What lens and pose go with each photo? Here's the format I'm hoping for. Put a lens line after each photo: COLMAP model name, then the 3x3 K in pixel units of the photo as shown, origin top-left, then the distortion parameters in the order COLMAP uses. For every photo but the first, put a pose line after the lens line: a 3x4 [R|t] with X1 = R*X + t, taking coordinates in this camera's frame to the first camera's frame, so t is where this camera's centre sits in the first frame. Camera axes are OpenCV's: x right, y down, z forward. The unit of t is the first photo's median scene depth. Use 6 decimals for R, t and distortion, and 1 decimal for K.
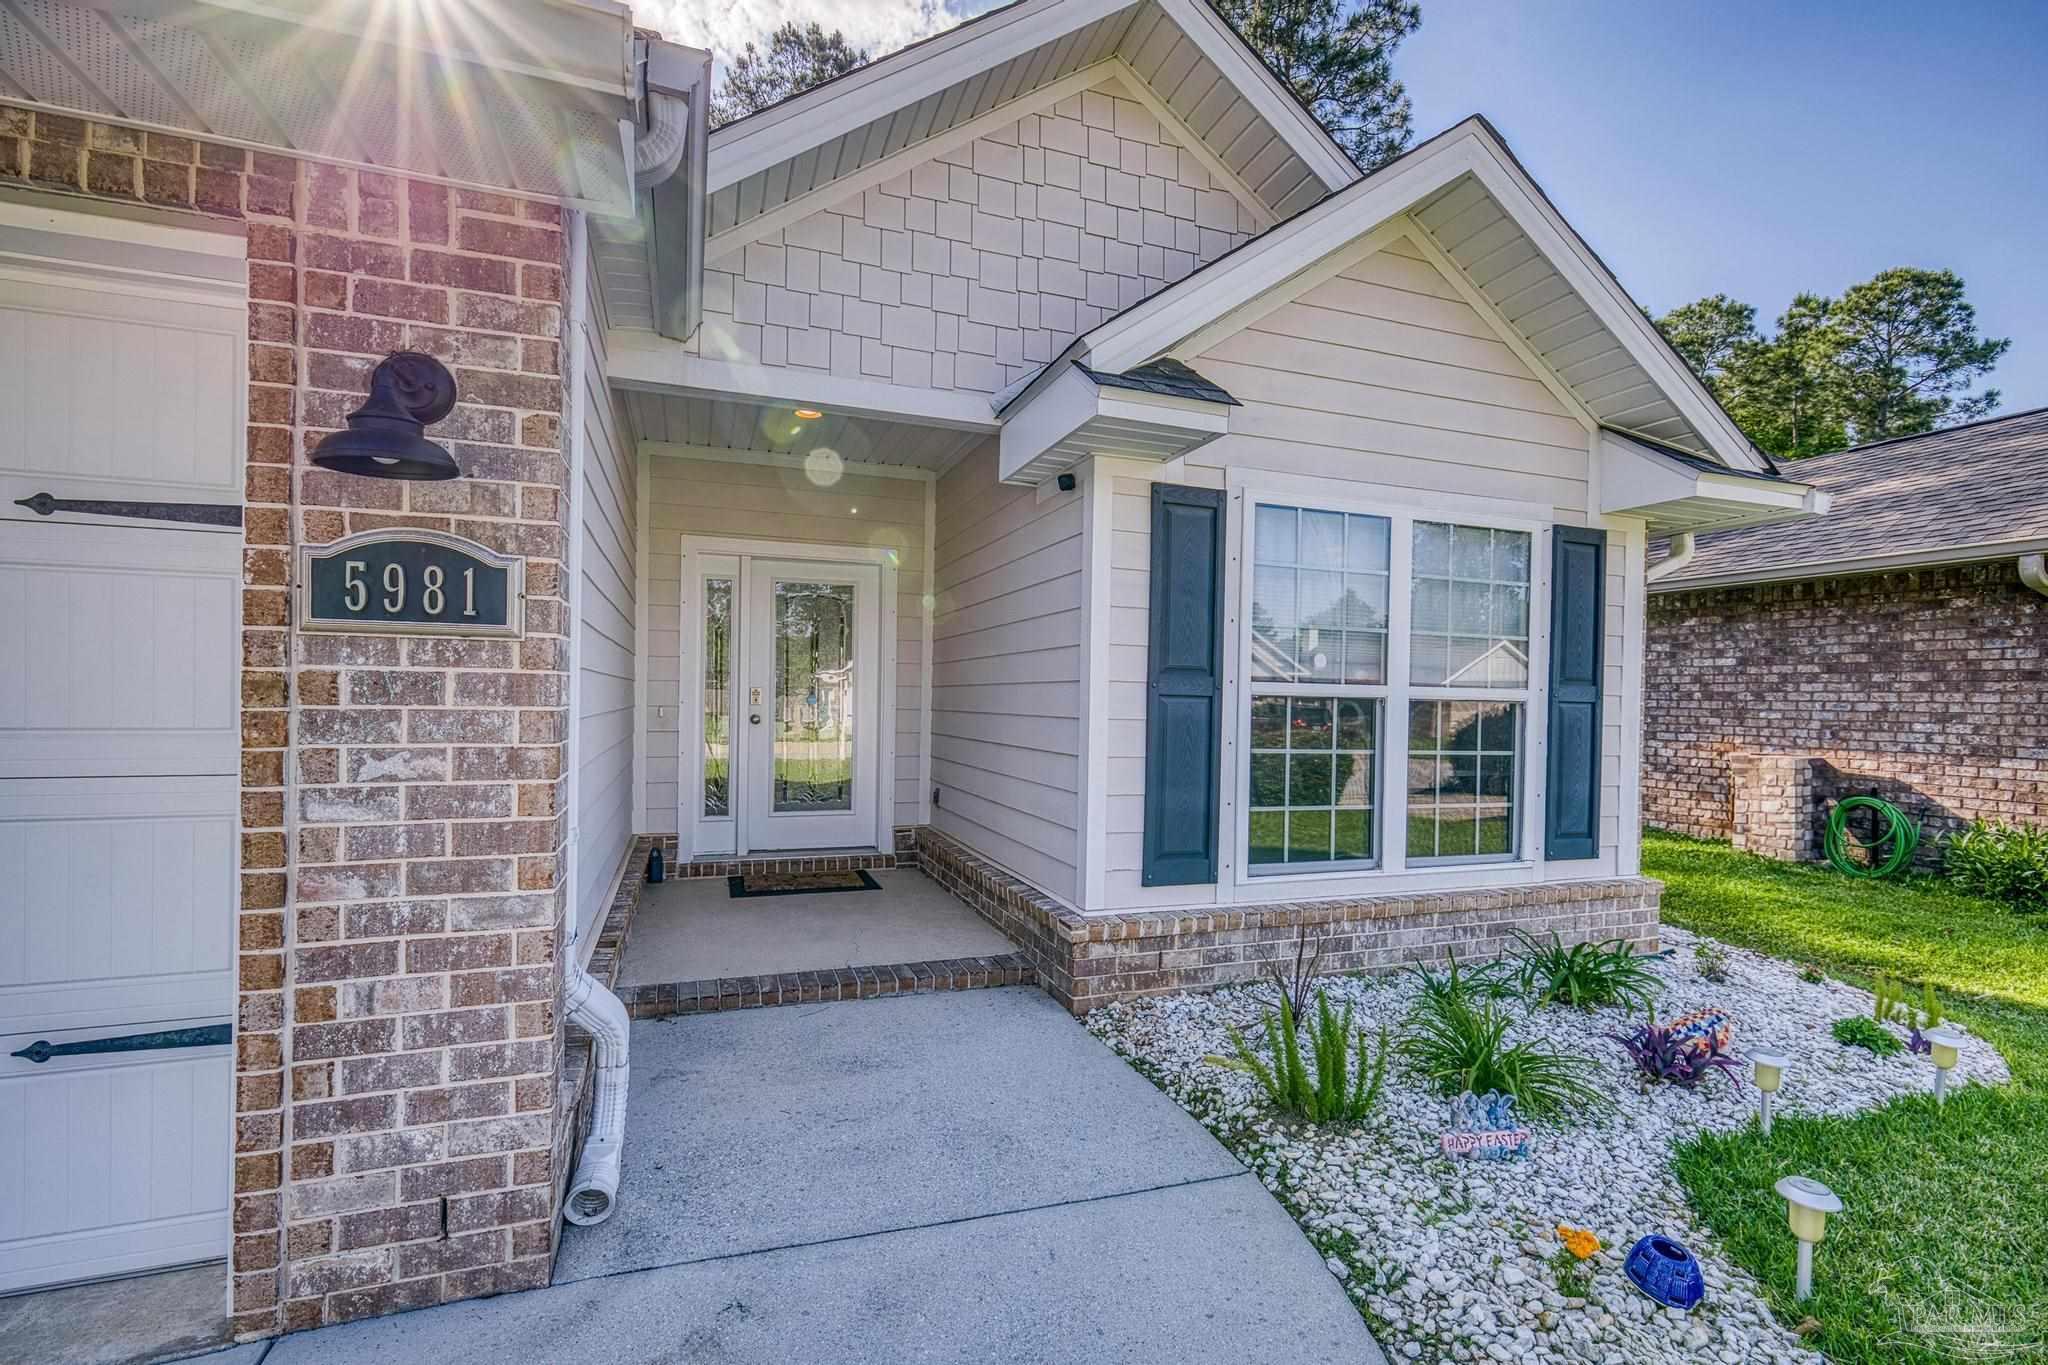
lens RADIAL K [[888.5, 0, 1017.4], [0, 888.5, 705.3], [0, 0, 1]] dist [0.003057, -0.000047]
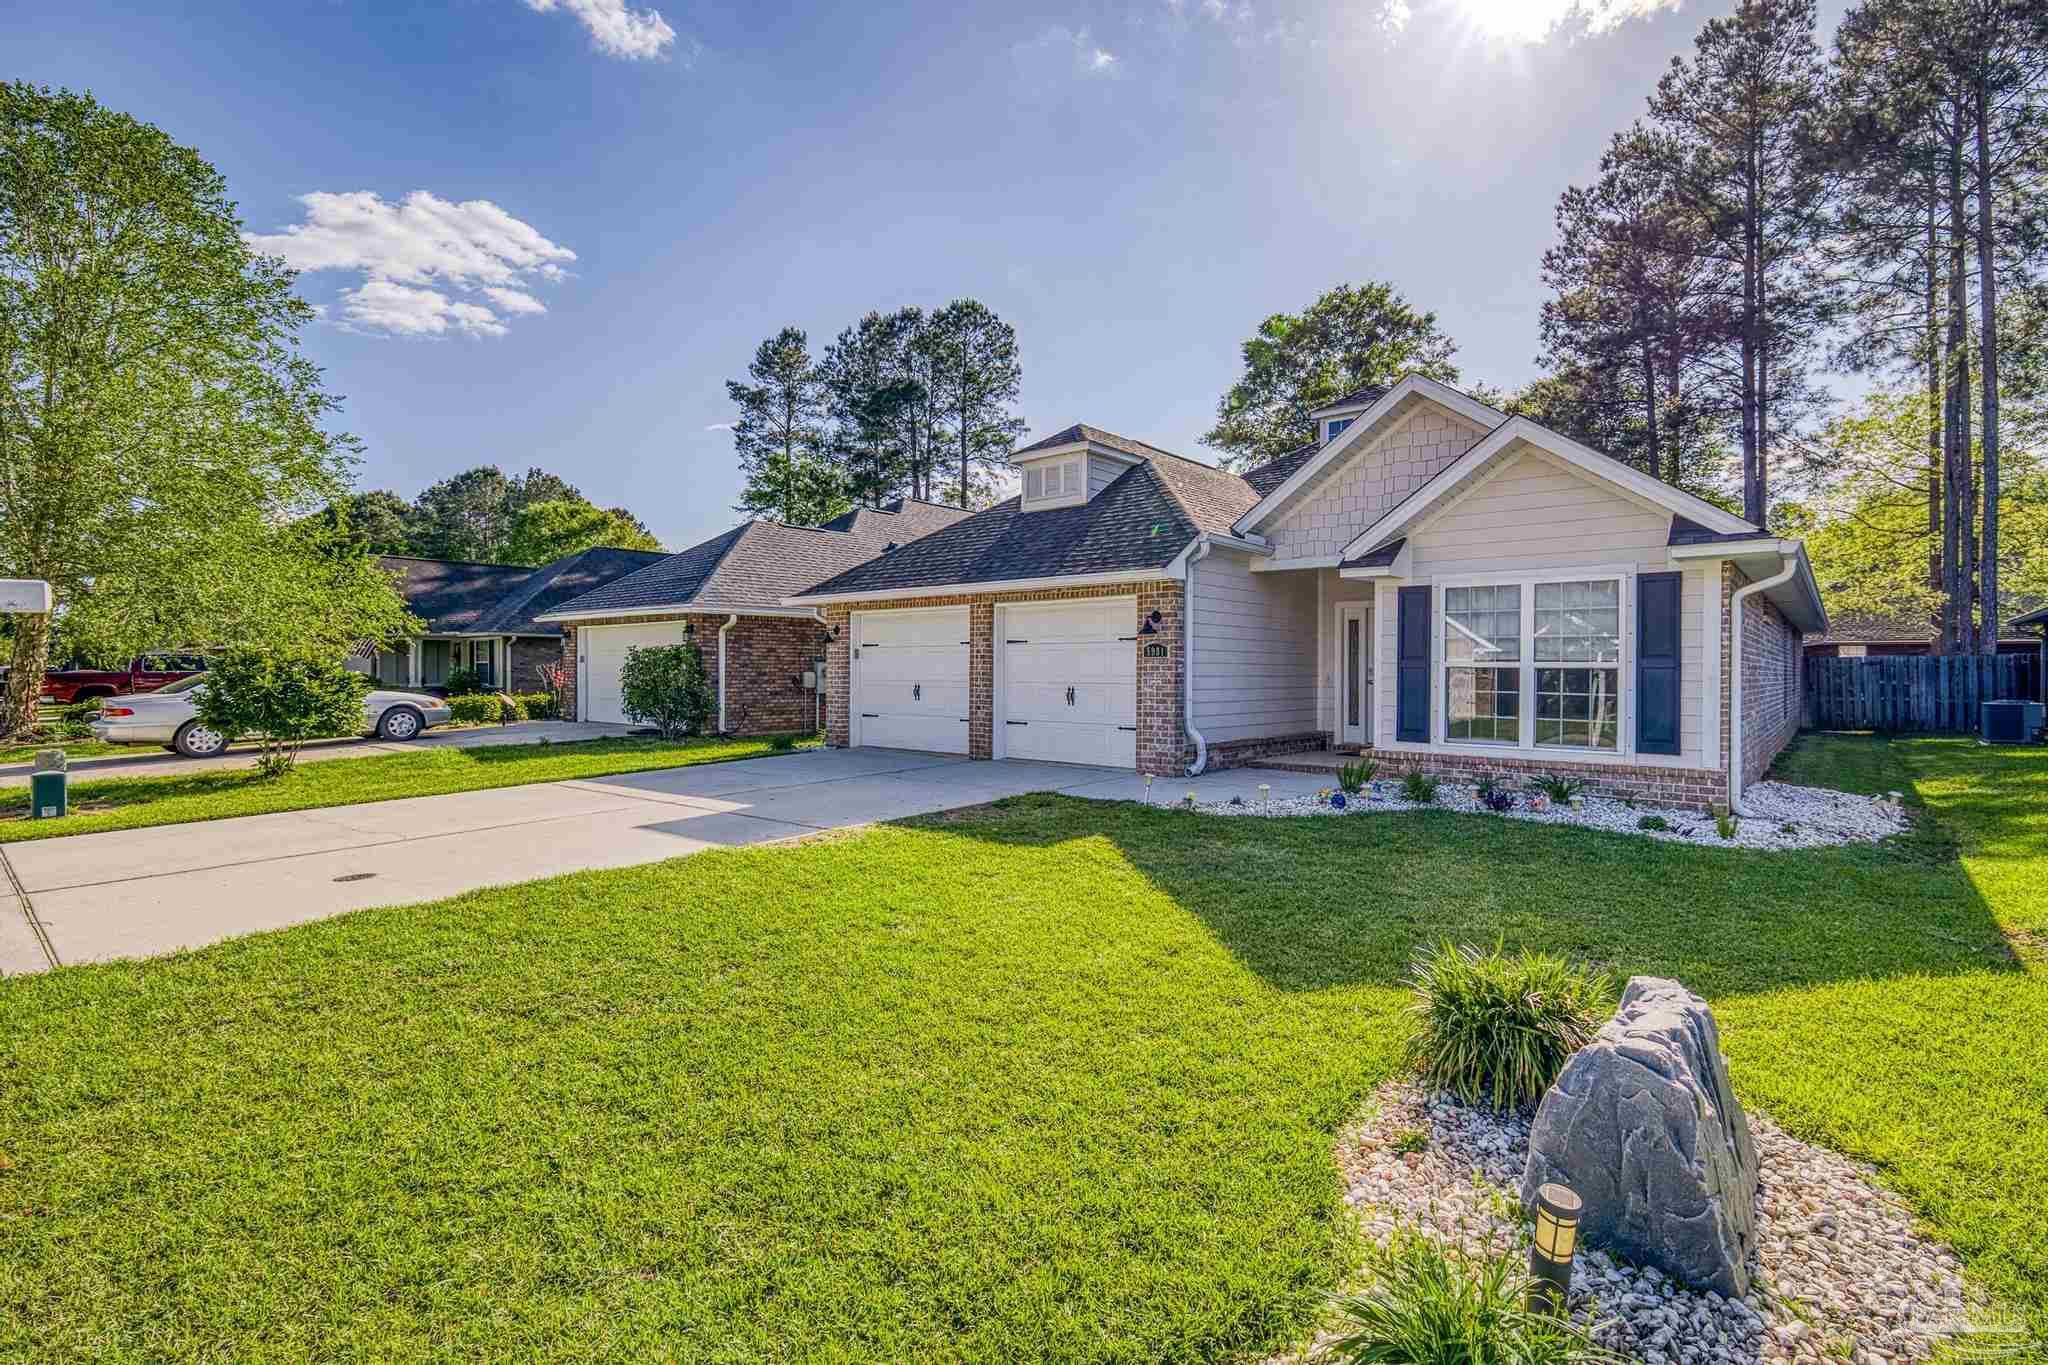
lens RADIAL K [[888.5, 0, 1017.4], [0, 888.5, 705.3], [0, 0, 1]] dist [0.003057, -0.000047]
pose [[0.457583, 0.022966, -0.888870, 1.907430], [-0.007160, 0.999729, 0.022145, 0.047418], [0.889138, -0.003769, 0.457624, -1.155512]]
